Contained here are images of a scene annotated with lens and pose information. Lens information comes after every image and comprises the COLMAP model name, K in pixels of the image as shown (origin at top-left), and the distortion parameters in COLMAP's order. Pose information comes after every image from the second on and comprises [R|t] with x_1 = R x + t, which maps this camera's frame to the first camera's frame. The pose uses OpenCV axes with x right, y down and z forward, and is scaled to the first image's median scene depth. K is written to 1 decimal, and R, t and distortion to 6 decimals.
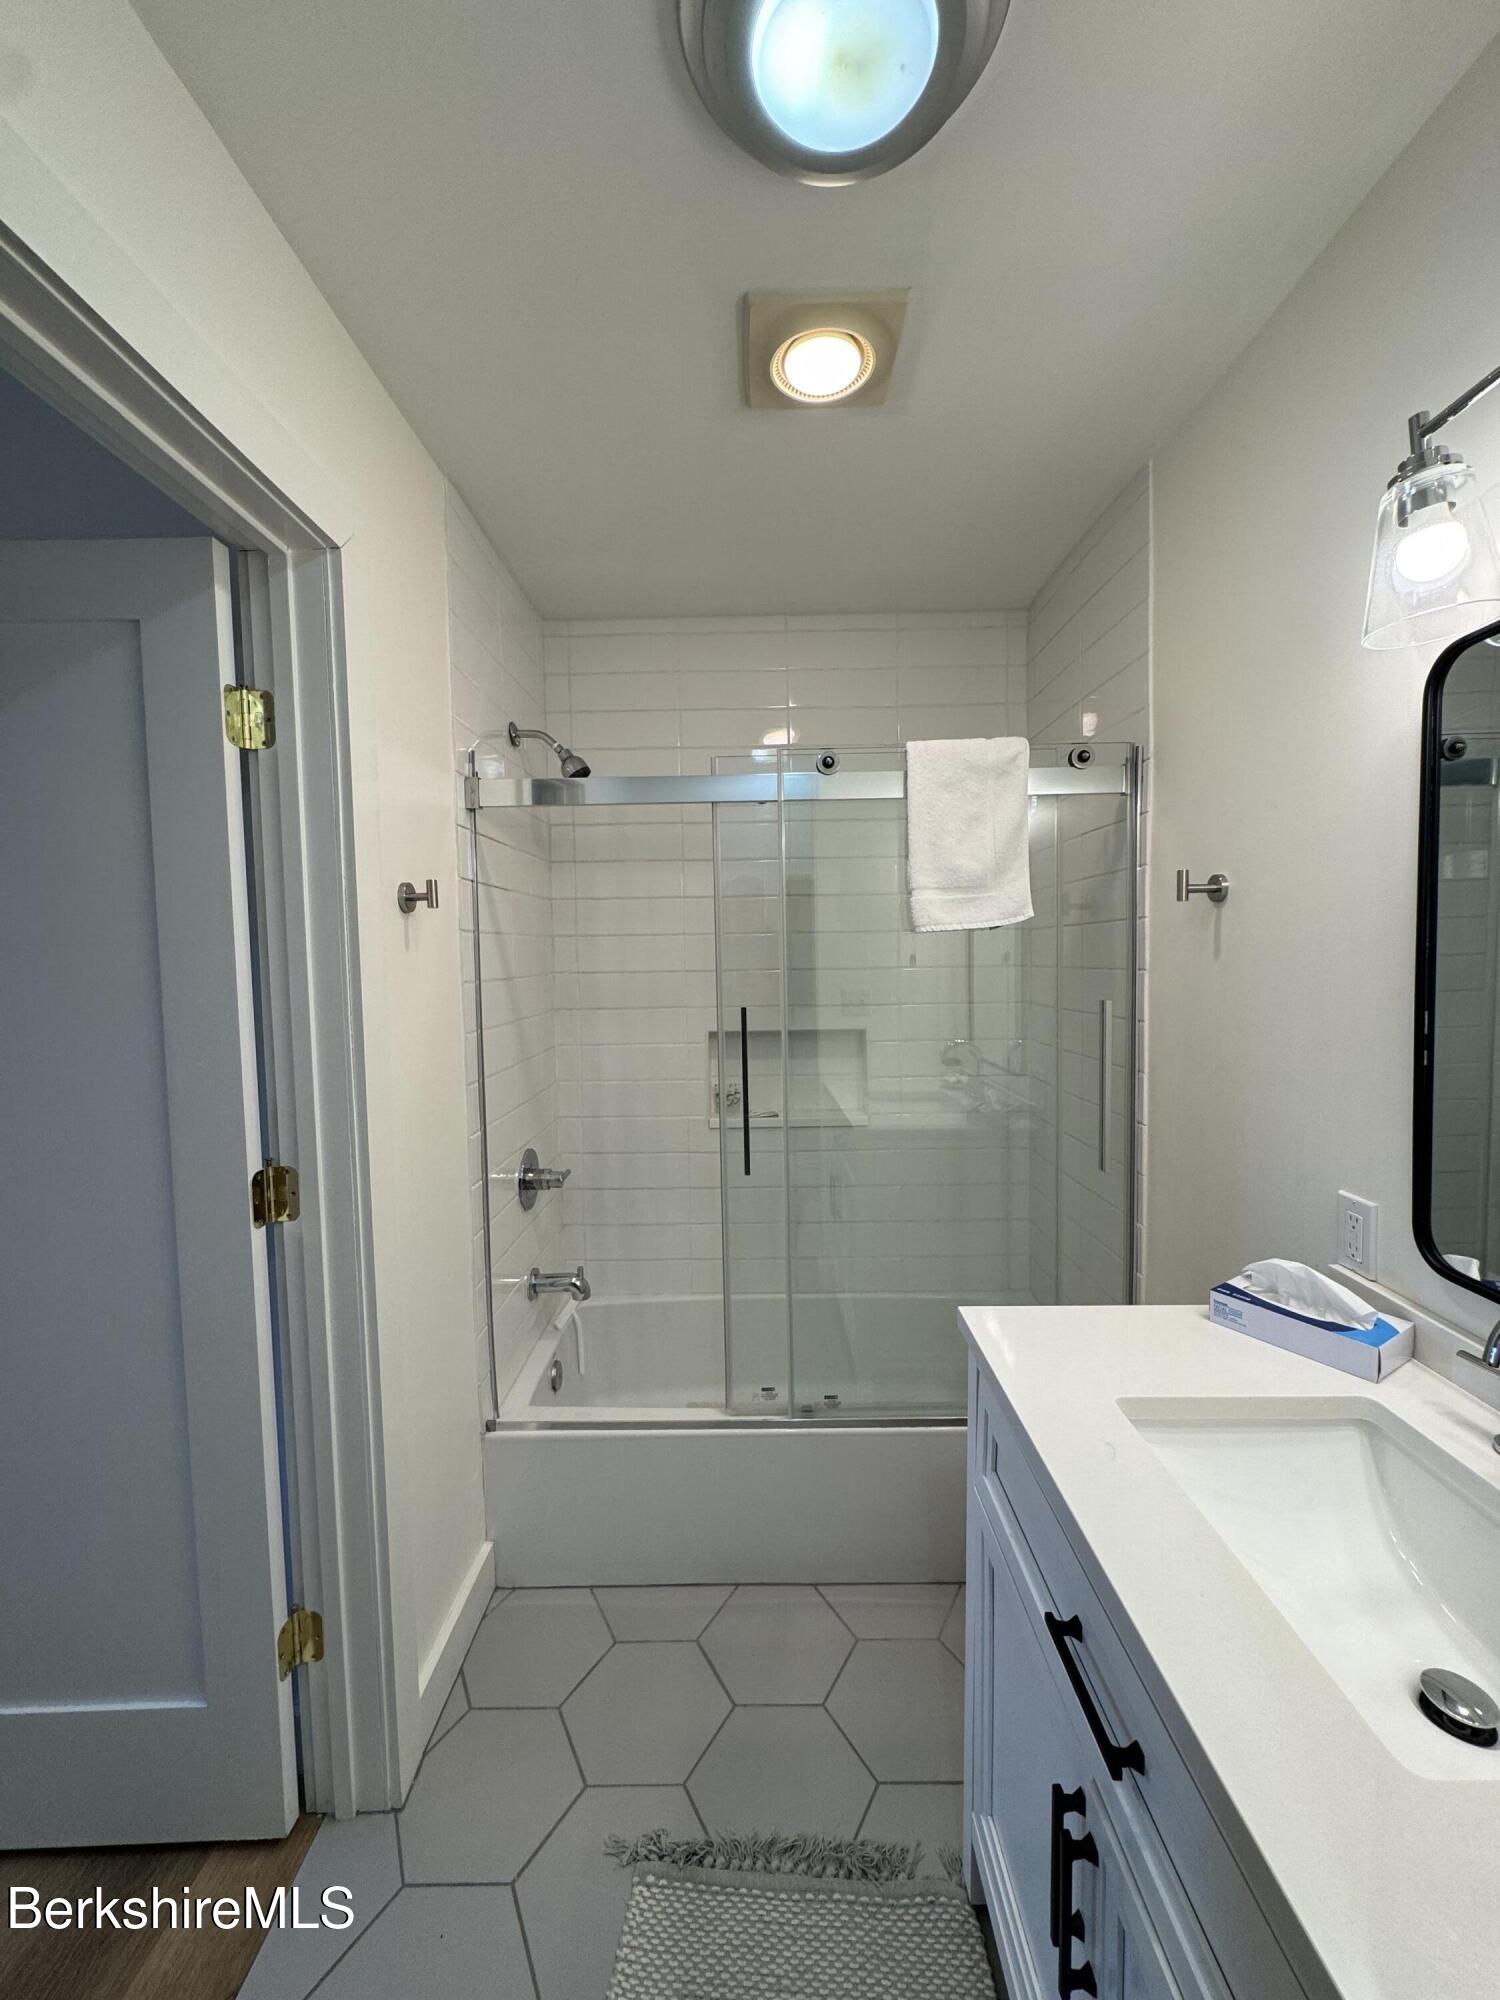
lens RADIAL K [[790.1, 0, 750.0], [0, 790.1, 1000.0], [0, 0, 1]] dist [-0.005458, -0.004804]
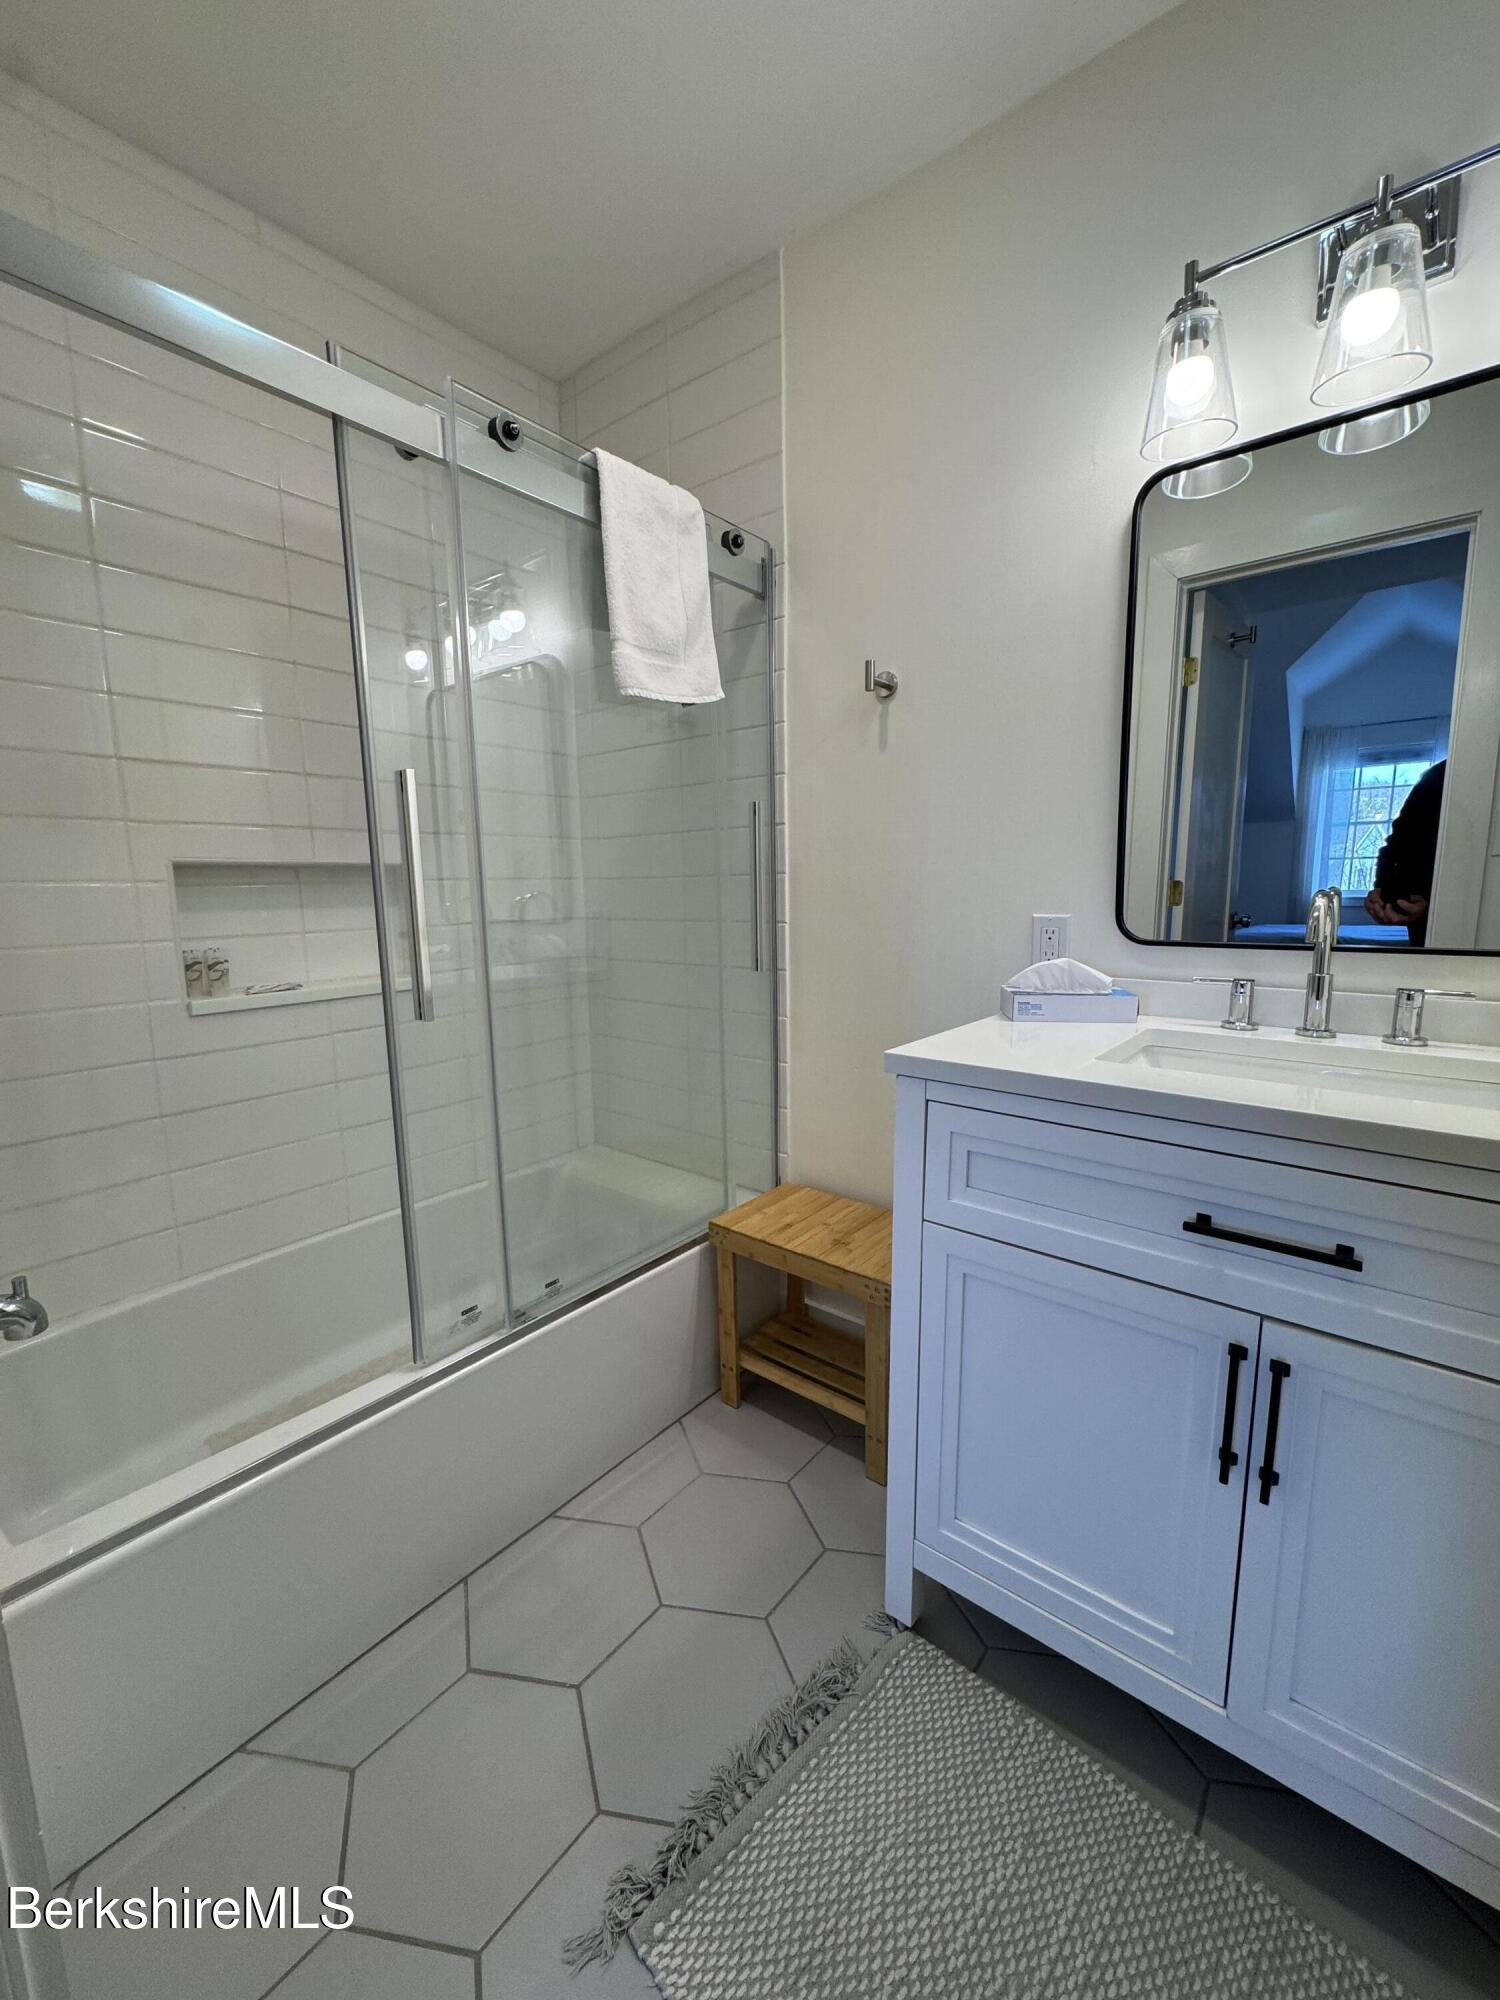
lens RADIAL K [[827.8, 0, 750.0], [0, 827.8, 1000.0], [0, 0, 1]] dist [0.002565, -0.003958]
pose [[0.638319, -0.092237, 0.764226, -0.558684], [0.041944, 0.995488, 0.085115, 0.232658], [-0.768628, -0.022276, 0.639308, 0.473258]]
